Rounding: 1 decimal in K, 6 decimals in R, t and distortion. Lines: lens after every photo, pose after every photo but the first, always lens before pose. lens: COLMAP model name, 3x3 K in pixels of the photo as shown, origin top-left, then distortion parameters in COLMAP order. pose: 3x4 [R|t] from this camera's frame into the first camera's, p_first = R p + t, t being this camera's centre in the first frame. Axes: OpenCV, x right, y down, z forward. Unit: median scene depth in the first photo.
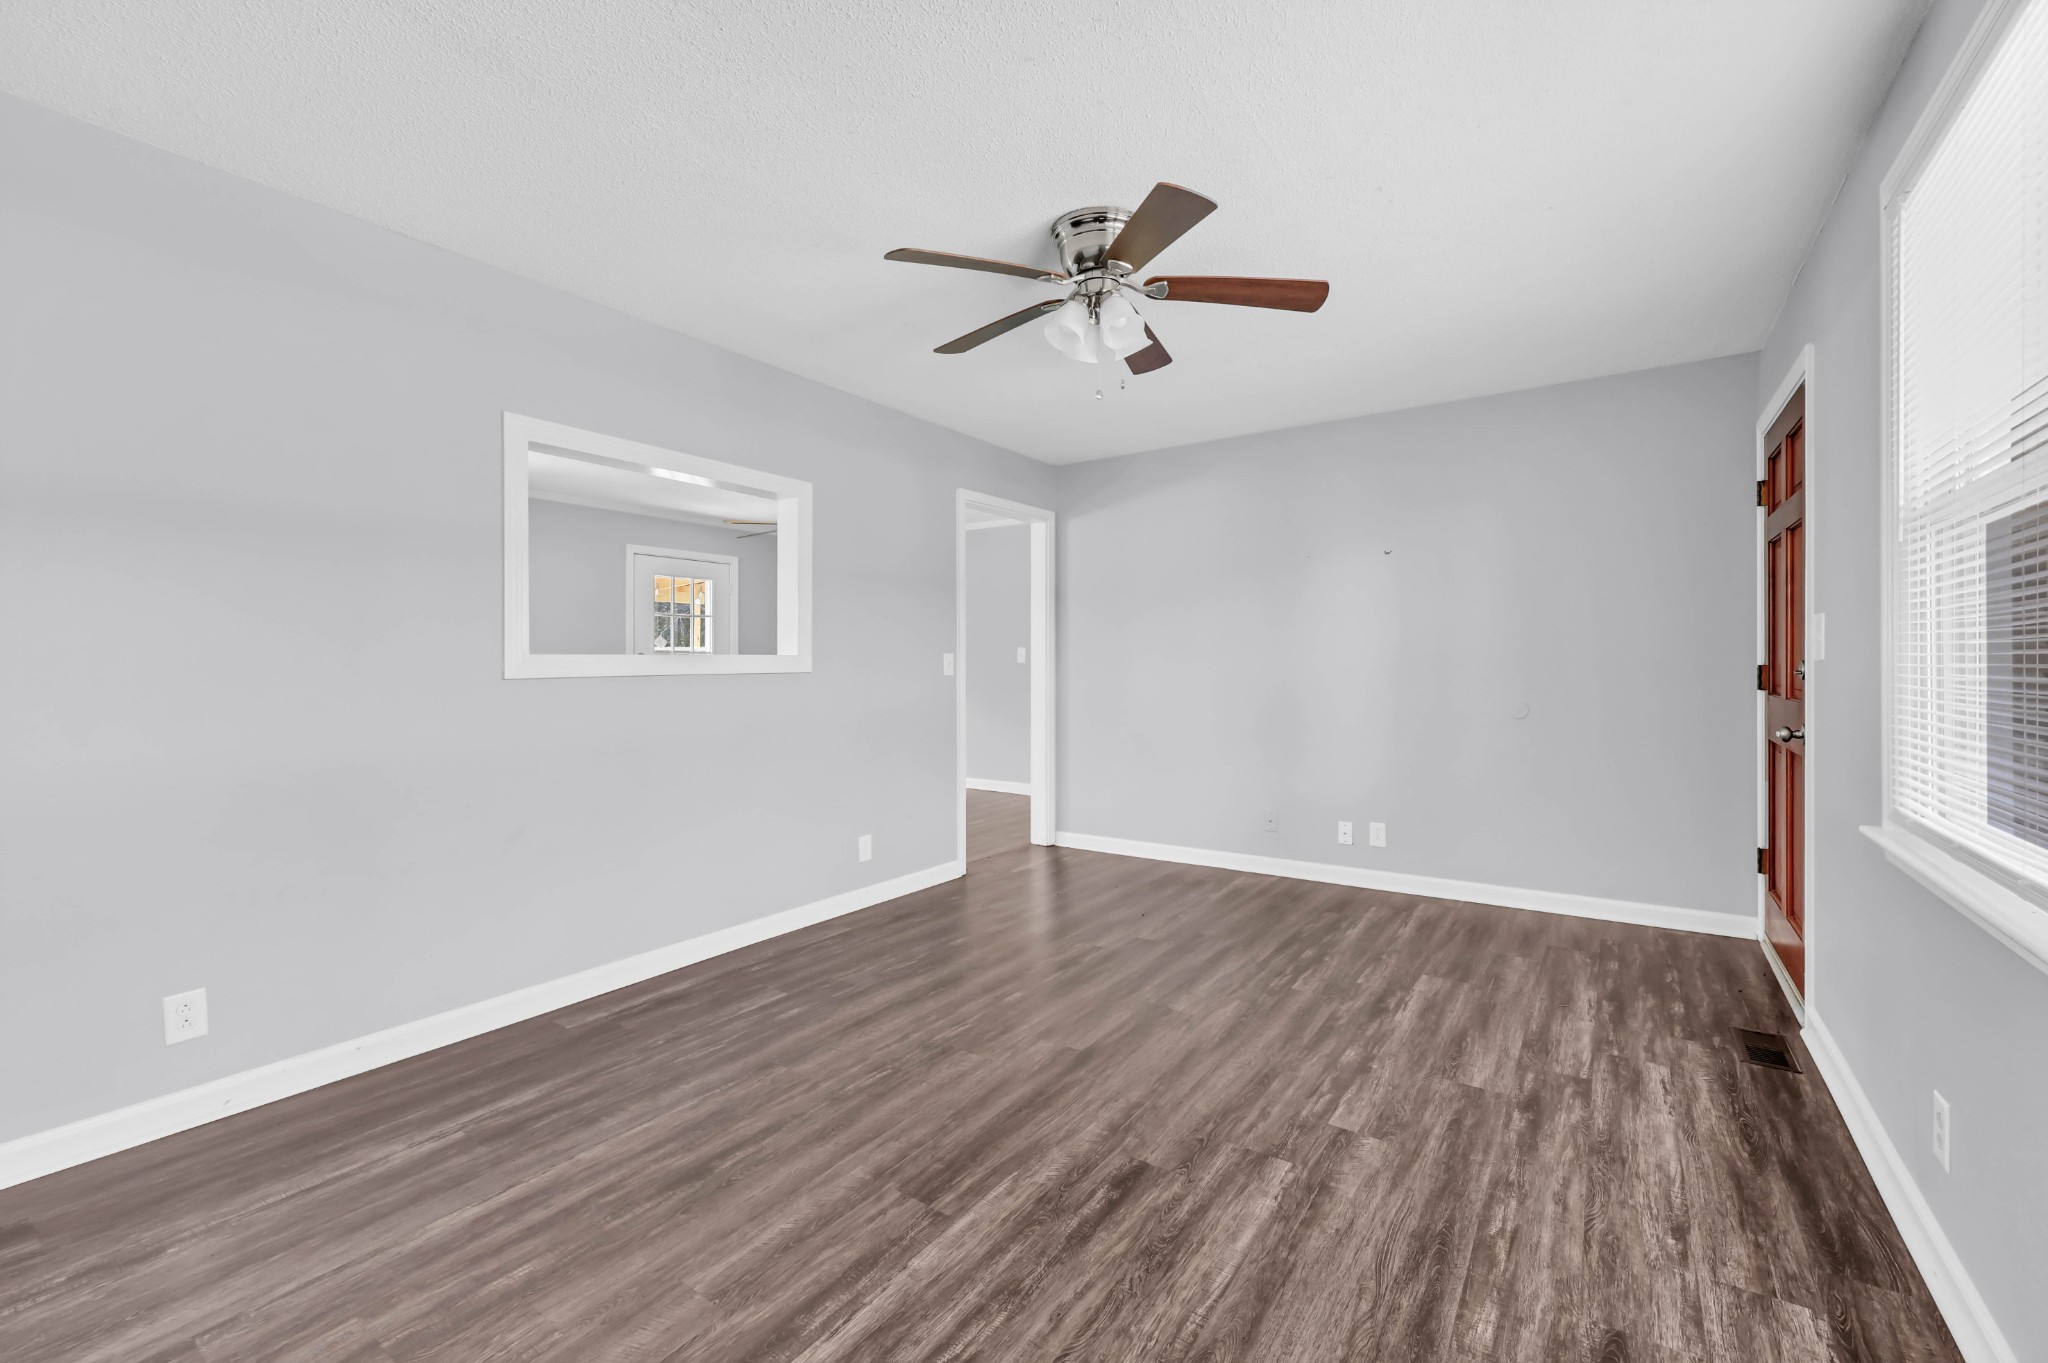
lens RADIAL K [[842.1, 0, 1051.1], [0, 842.1, 681.2], [0, 0, 1]] dist [0.001237, 0.001341]
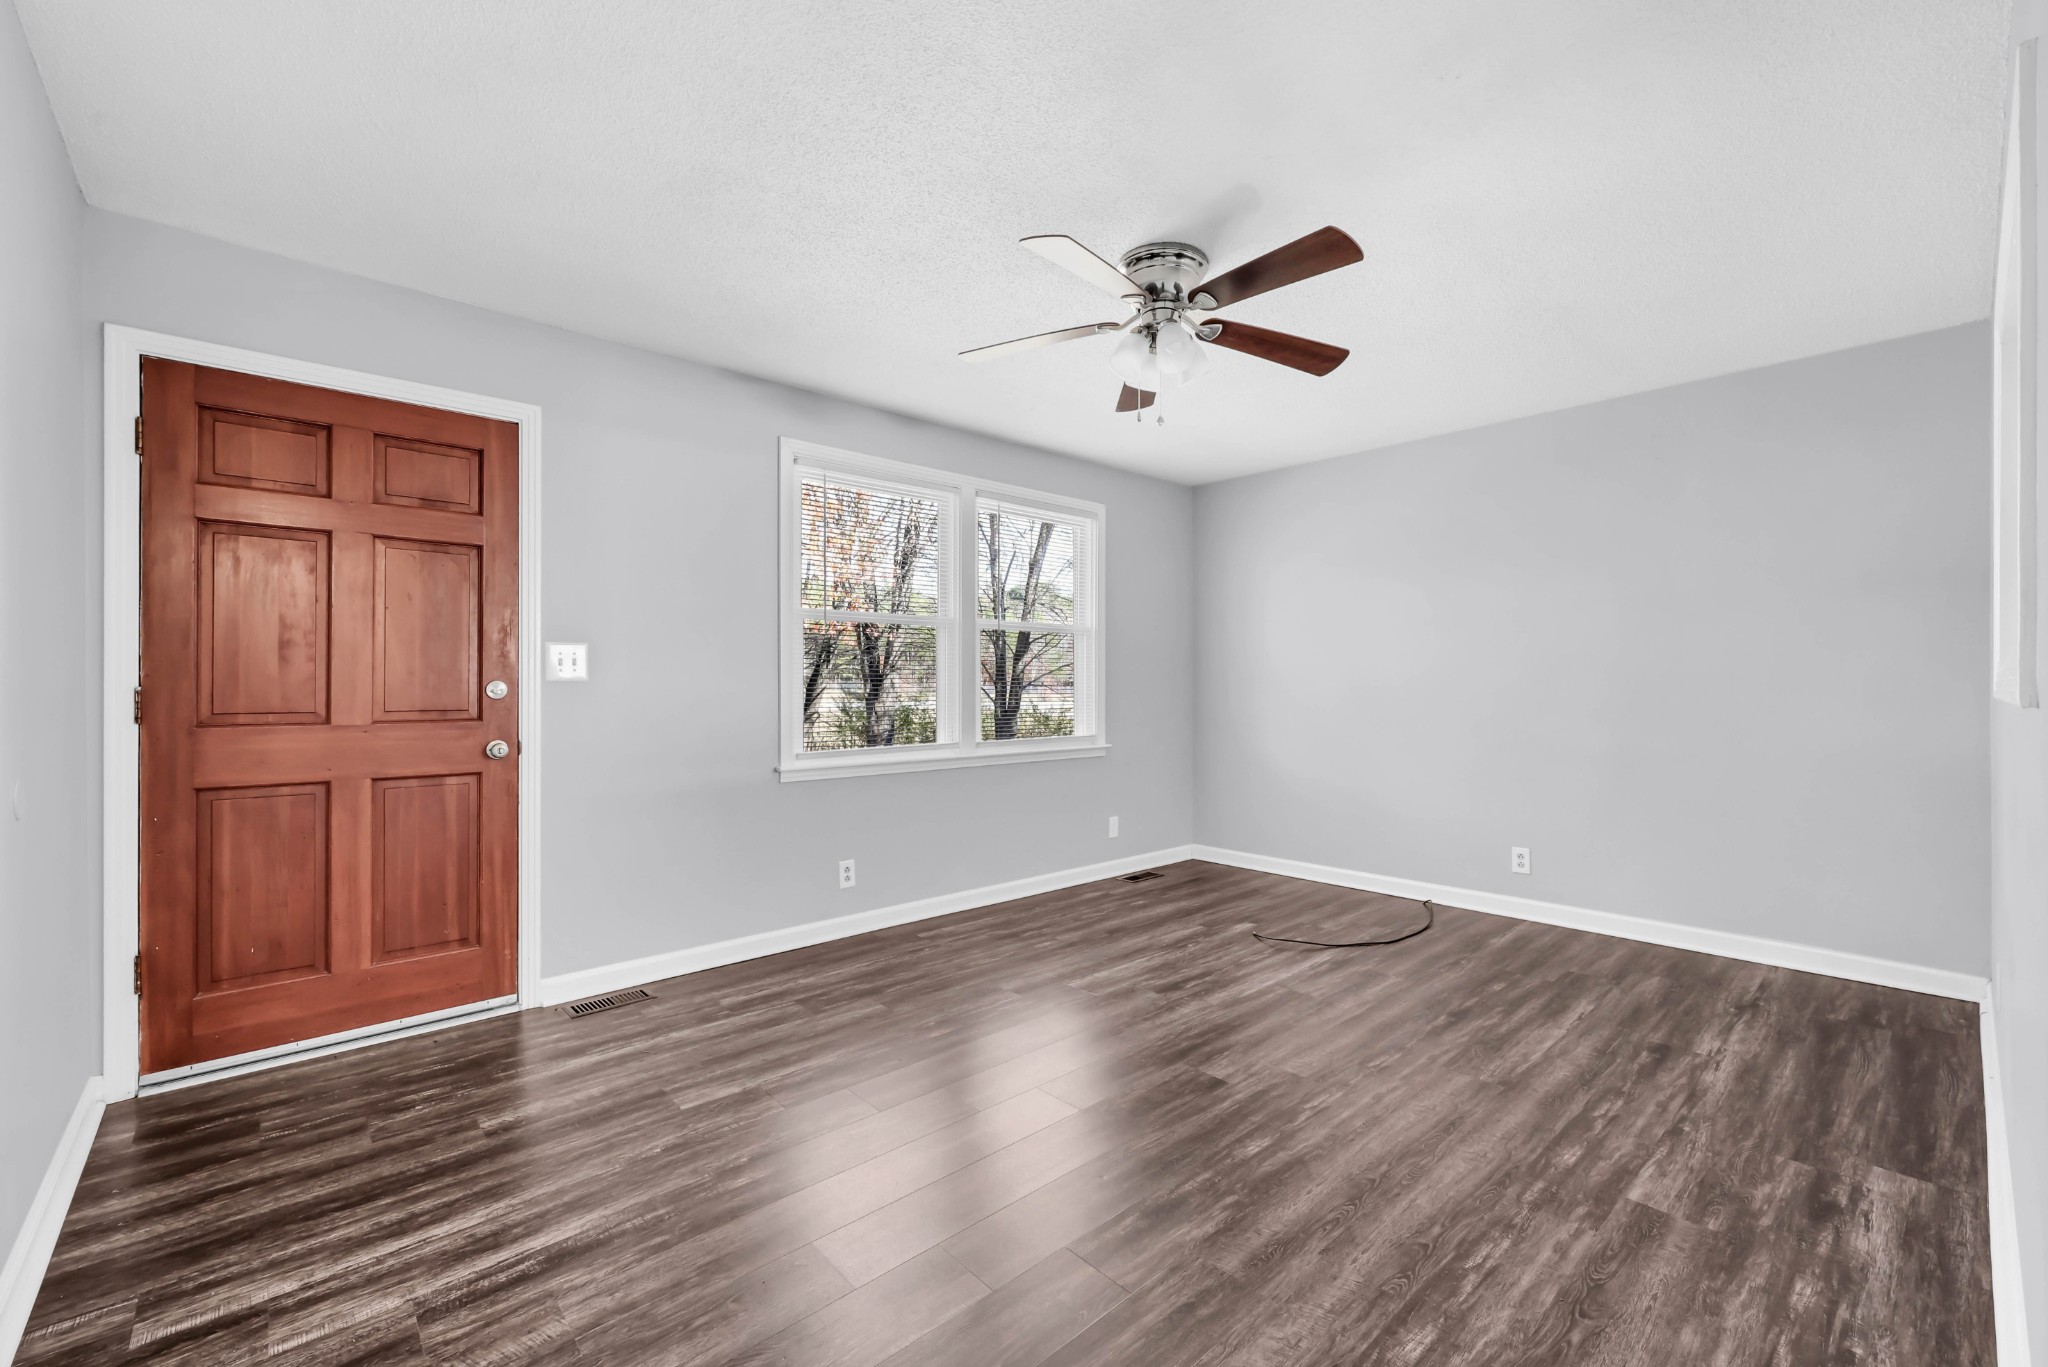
lens RADIAL K [[846.1, 0, 1024.0], [0, 846.1, 683.5], [0, 0, 1]] dist [-0.000318, 0.000044]
pose [[-0.966865, 0.007709, 0.255171, -0.048379], [0.013029, 0.999731, 0.019166, -0.041859], [-0.254955, 0.021856, -0.966706, 2.160131]]
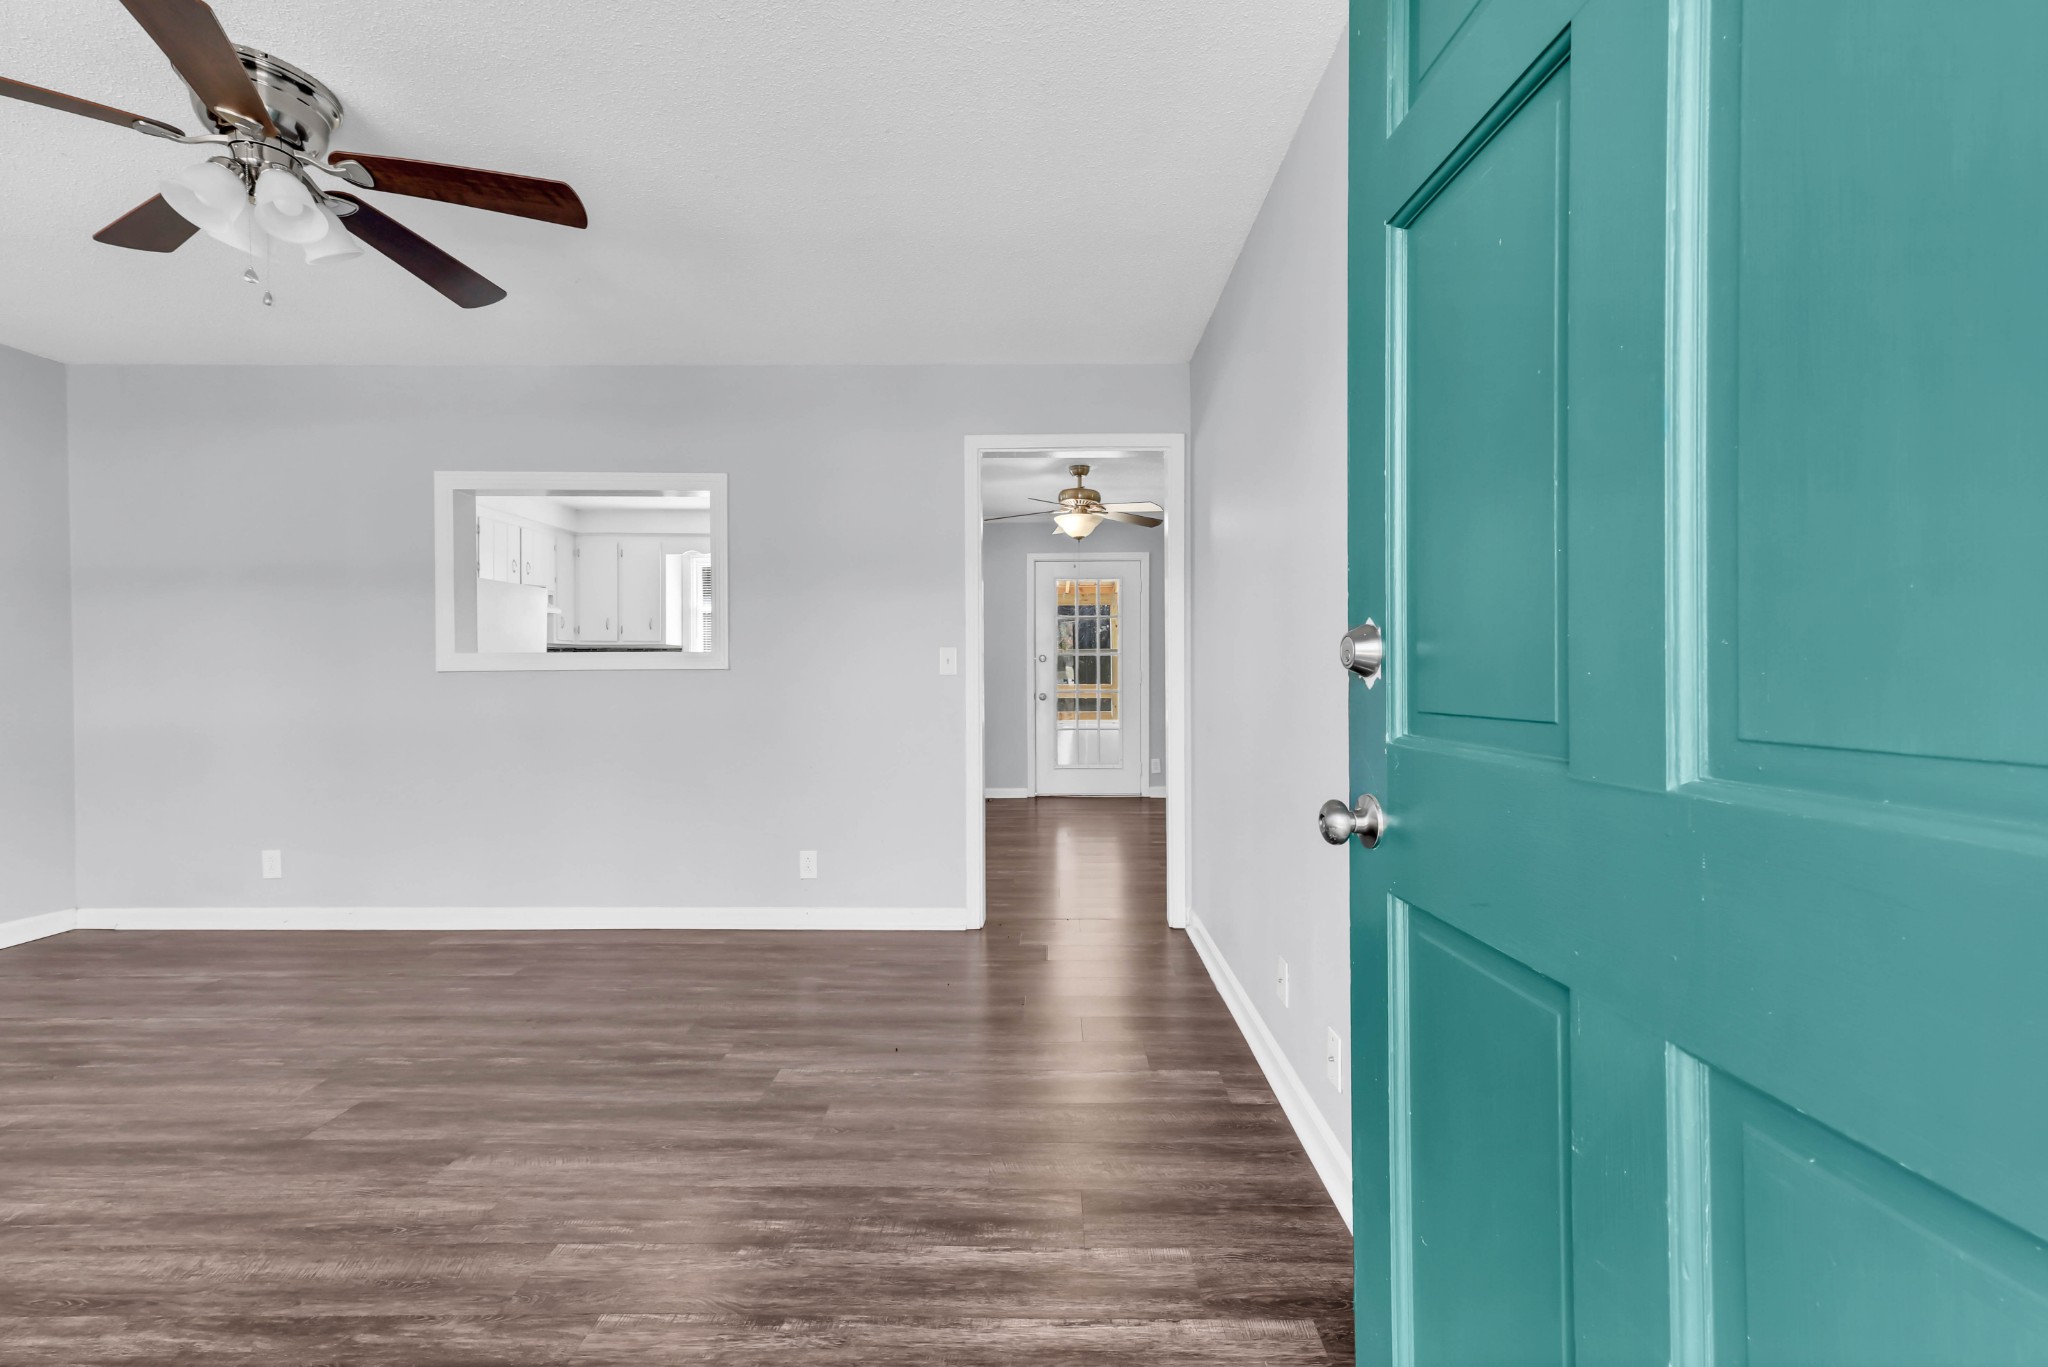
lens RADIAL K [[842.1, 0, 1051.1], [0, 842.1, 683.2], [0, 0, 1]] dist [0.001237, 0.001341]
pose [[0.551364, 0.012463, -0.834172, 1.164365], [-0.015096, 0.999874, 0.004961, -0.008663], [0.834128, 0.009858, 0.551482, 1.227367]]
